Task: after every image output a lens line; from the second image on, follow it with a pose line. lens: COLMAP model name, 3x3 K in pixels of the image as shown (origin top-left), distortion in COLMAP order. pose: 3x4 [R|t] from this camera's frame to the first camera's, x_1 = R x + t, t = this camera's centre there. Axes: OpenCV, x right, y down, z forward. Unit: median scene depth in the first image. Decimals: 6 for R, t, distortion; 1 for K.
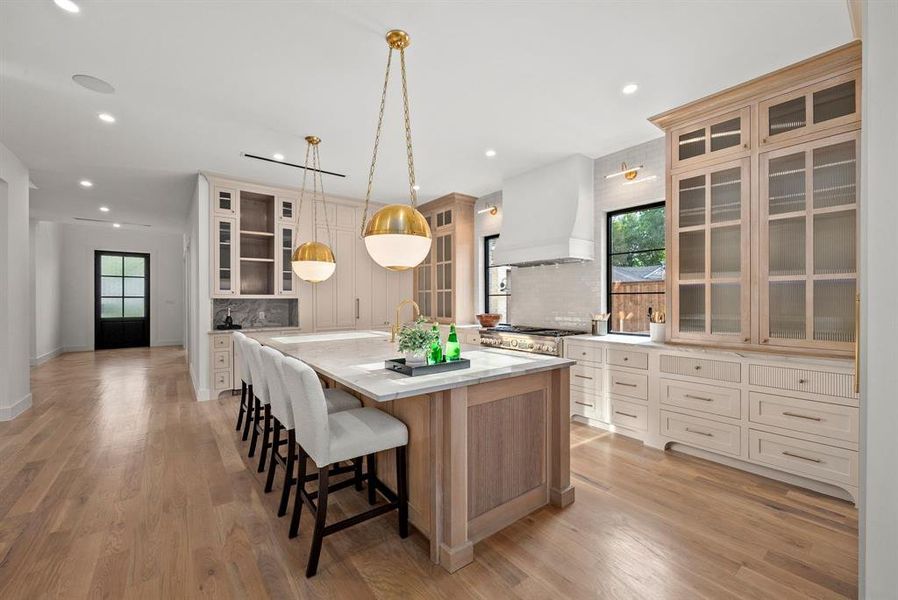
lens RADIAL K [[359.3, 0, 456.5], [0, 359.3, 299.8], [0, 0, 1]] dist [-0.000505, 0.000328]
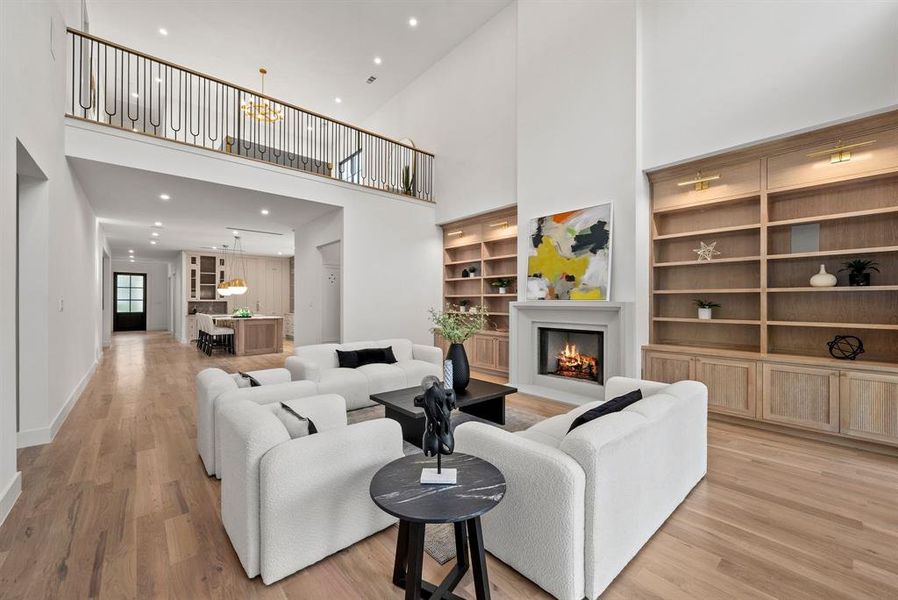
lens RADIAL K [[359.3, 0, 453.1], [0, 359.3, 300.1], [0, 0, 1]] dist [-0.000505, 0.000328]
pose [[0.998769, 0.001941, 0.049572, 0.891574], [-0.001723, 0.999989, -0.004450, -0.004017], [-0.049580, 0.004359, 0.998761, -1.363147]]
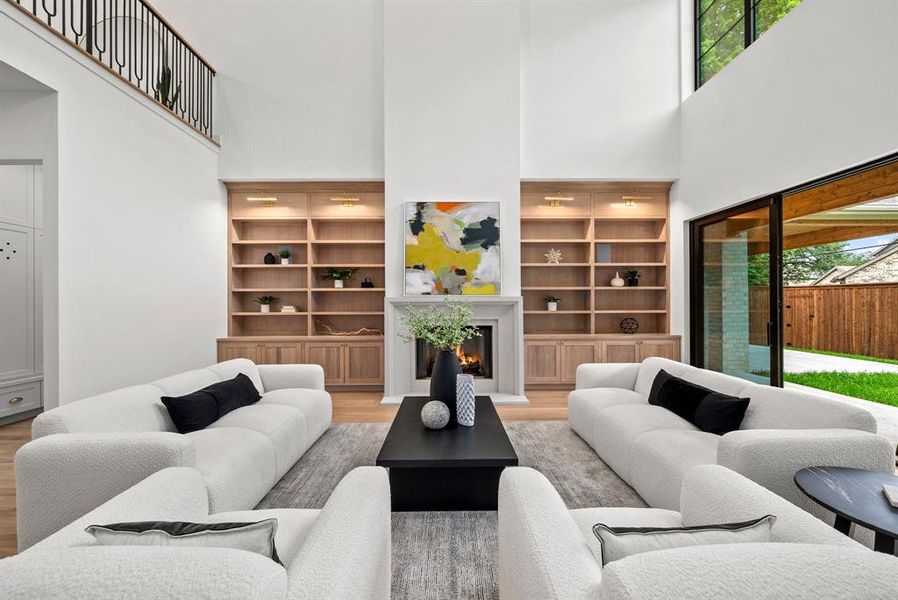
lens RADIAL K [[359.3, 0, 449.0], [0, 359.3, 301.6], [0, 0, 1]] dist [-0.000505, 0.000328]
pose [[0.611944, -0.001450, 0.790900, 0.513952], [0.005094, 0.999985, -0.002108, 0.009329], [-0.790884, 0.005319, 0.611942, -0.960657]]
